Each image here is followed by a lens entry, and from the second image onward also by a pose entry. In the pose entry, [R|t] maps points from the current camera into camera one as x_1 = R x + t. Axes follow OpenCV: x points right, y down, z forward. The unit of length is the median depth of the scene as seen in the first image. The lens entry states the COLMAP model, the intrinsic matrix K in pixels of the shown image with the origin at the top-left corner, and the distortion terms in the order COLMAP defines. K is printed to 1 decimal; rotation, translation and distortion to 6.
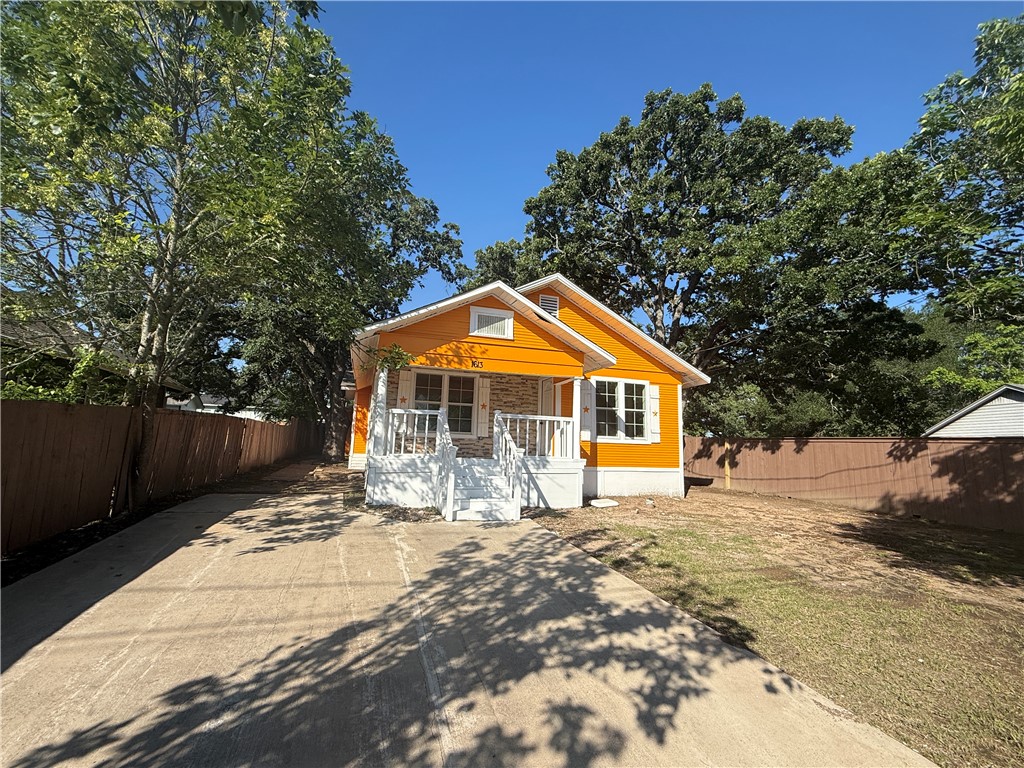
lens RADIAL K [[408.0, 0, 512.7], [0, 408.0, 383.8], [0, 0, 1]] dist [0.001418, -0.000241]
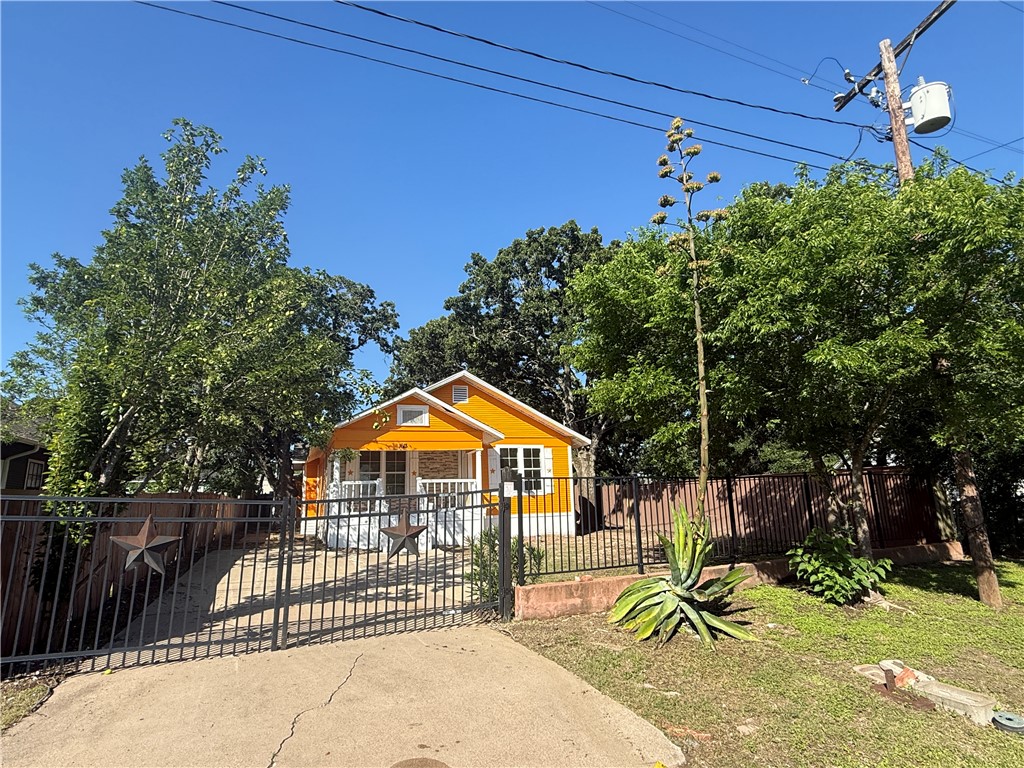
lens RADIAL K [[533.1, 0, 512.7], [0, 533.1, 380.0], [0, 0, 1]] dist [0.002802, 0.000005]
pose [[0.997080, -0.052854, 0.055119, 0.159655], [0.057228, 0.995066, -0.081043, -0.082361], [-0.050564, 0.083961, 0.995185, -0.702403]]
